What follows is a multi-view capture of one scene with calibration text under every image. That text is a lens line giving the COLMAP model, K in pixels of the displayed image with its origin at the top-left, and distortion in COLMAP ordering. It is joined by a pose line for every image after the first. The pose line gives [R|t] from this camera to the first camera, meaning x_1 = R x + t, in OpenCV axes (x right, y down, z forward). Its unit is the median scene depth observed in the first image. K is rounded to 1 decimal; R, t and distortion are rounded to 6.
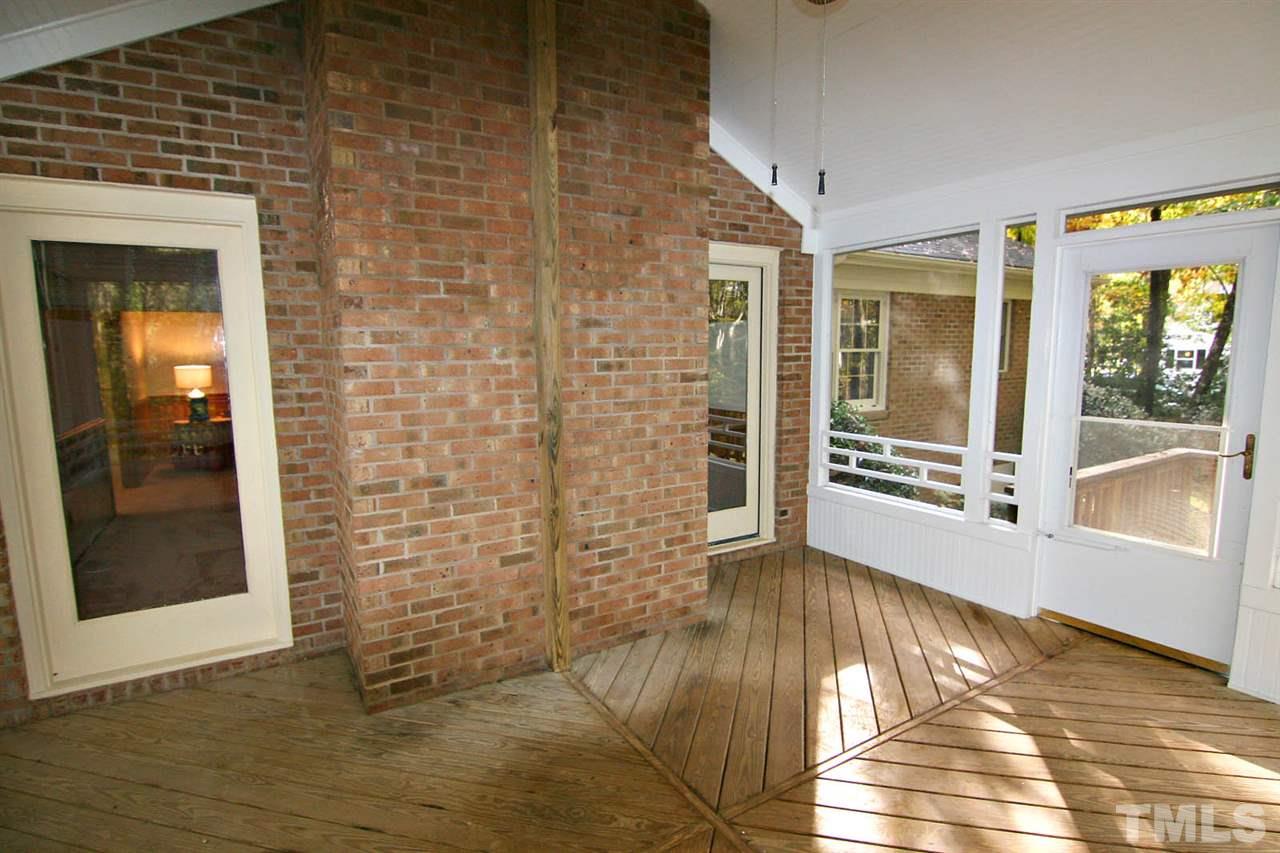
lens RADIAL K [[651.4, 0, 637.1], [0, 651.4, 428.6], [0, 0, 1]] dist [-0.012655, -0.006847]
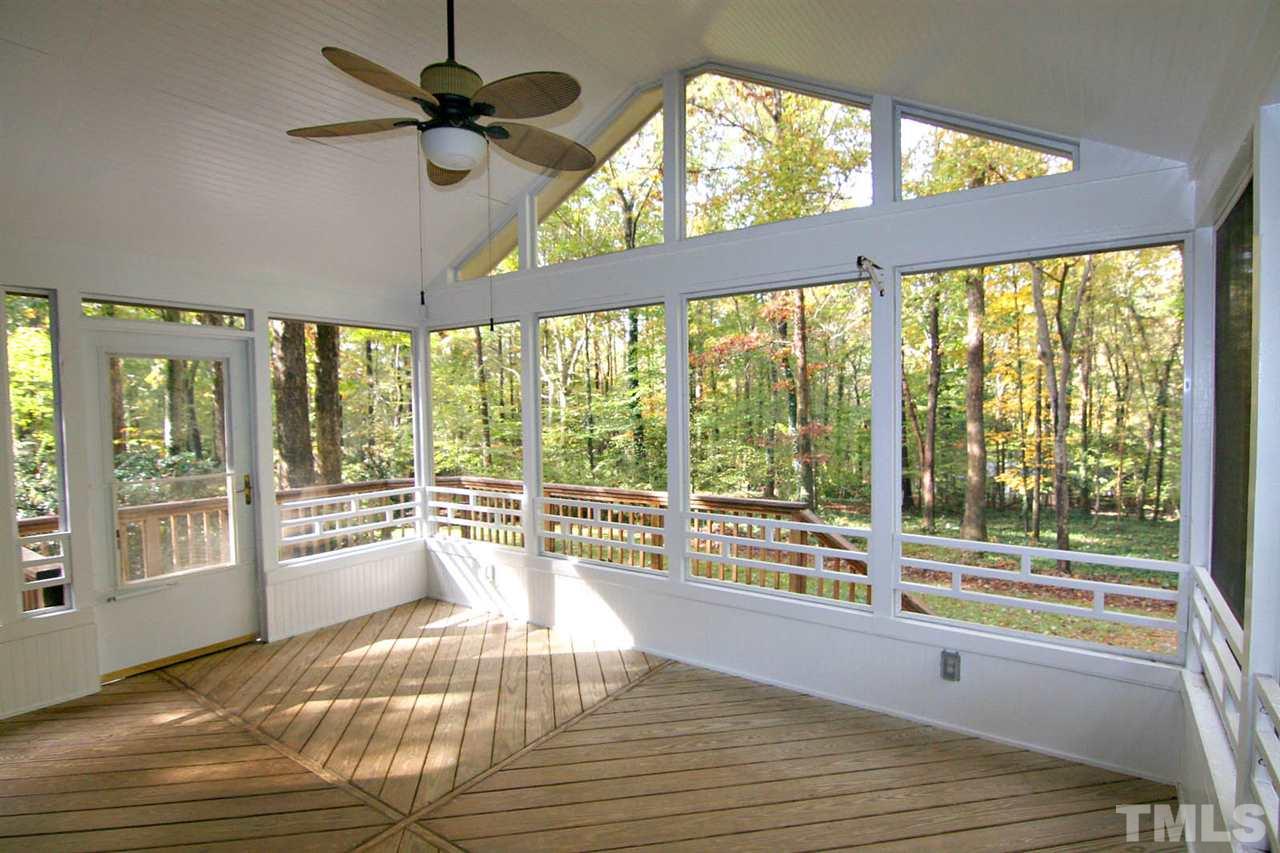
lens RADIAL K [[651.4, 0, 644.9], [0, 651.4, 432.2], [0, 0, 1]] dist [-0.012655, -0.006847]
pose [[-0.390497, -0.016861, 0.920450, -0.818282], [0.133803, 0.988176, 0.074867, -0.080150], [-0.910829, 0.152394, -0.383623, 0.716058]]
